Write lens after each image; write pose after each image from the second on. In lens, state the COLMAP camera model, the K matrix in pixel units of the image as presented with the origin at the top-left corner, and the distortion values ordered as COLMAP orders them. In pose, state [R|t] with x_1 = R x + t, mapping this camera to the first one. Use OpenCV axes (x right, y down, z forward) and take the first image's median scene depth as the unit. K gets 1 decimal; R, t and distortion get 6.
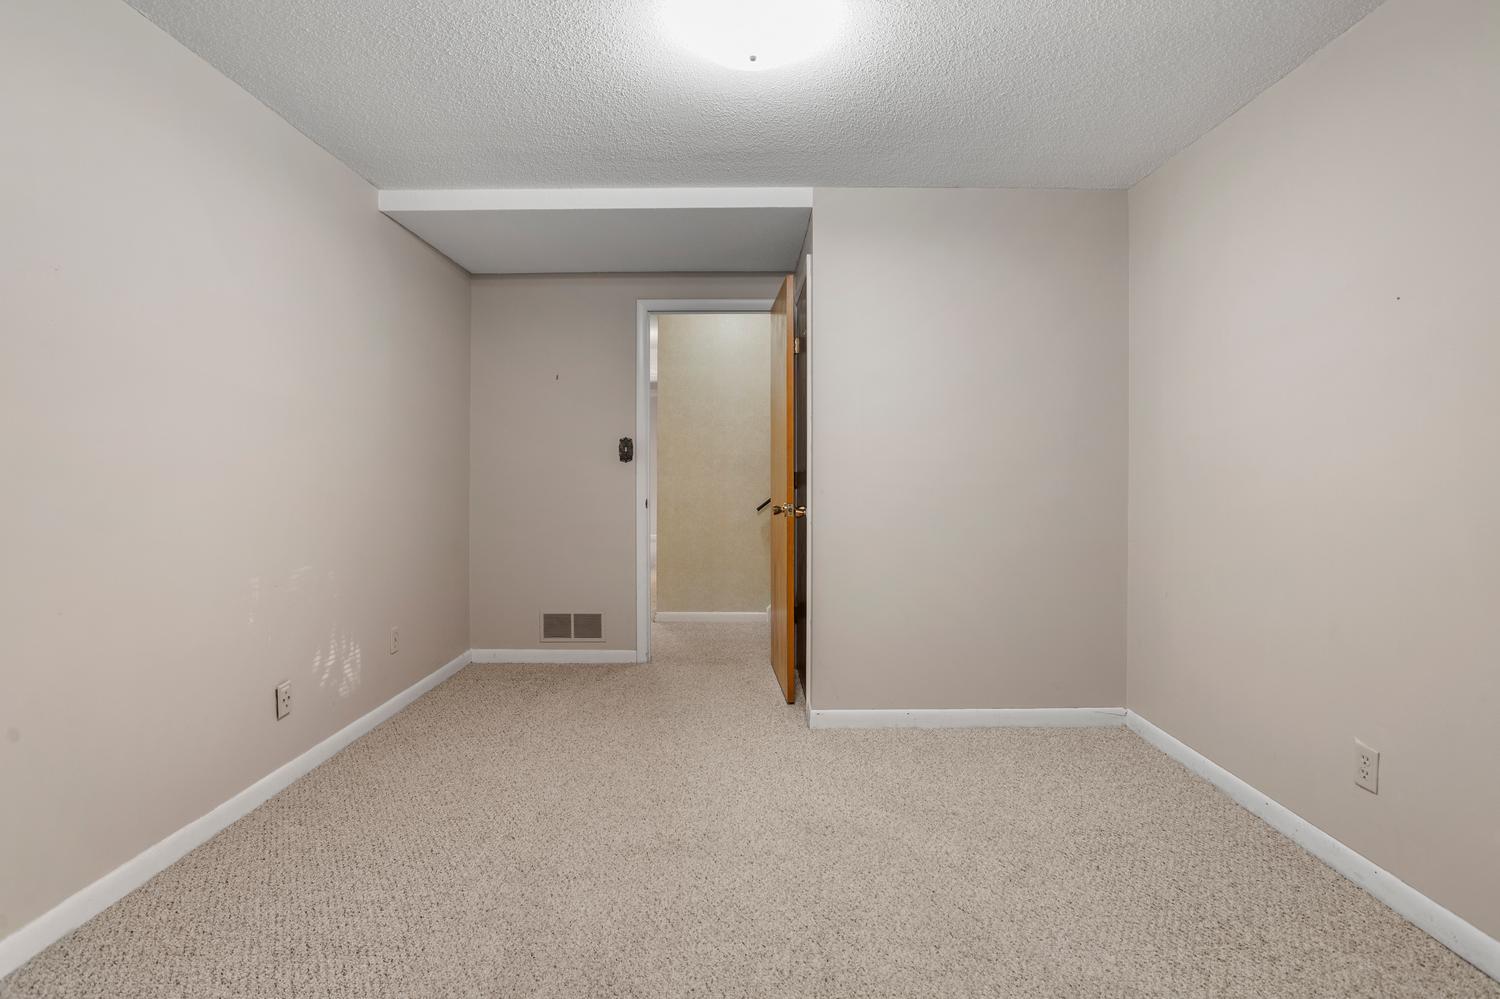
lens RADIAL K [[751.2, 0, 750.4], [0, 751.2, 483.8], [0, 0, 1]] dist [-0.045824, 0.028075]
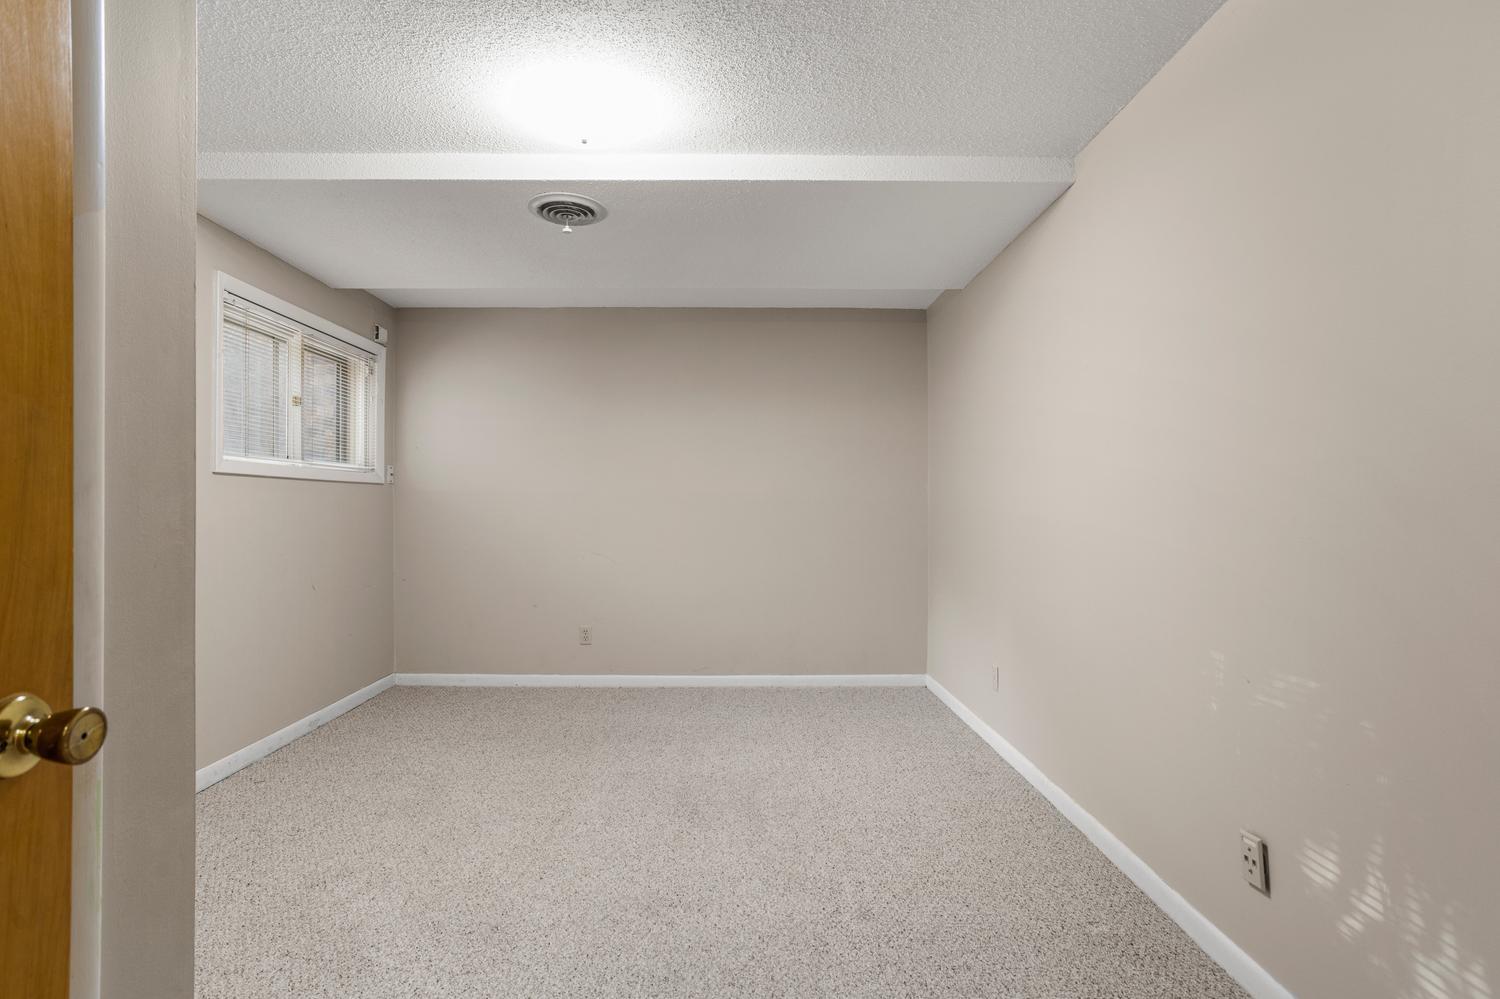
lens RADIAL K [[751.2, 0, 750.4], [0, 751.2, 483.8], [0, 0, 1]] dist [-0.045824, 0.028075]
pose [[-0.999691, -0.002114, -0.024767, -0.153242], [-0.001911, 0.999964, -0.008240, -0.030669], [0.024783, -0.008191, -0.999659, 1.471293]]
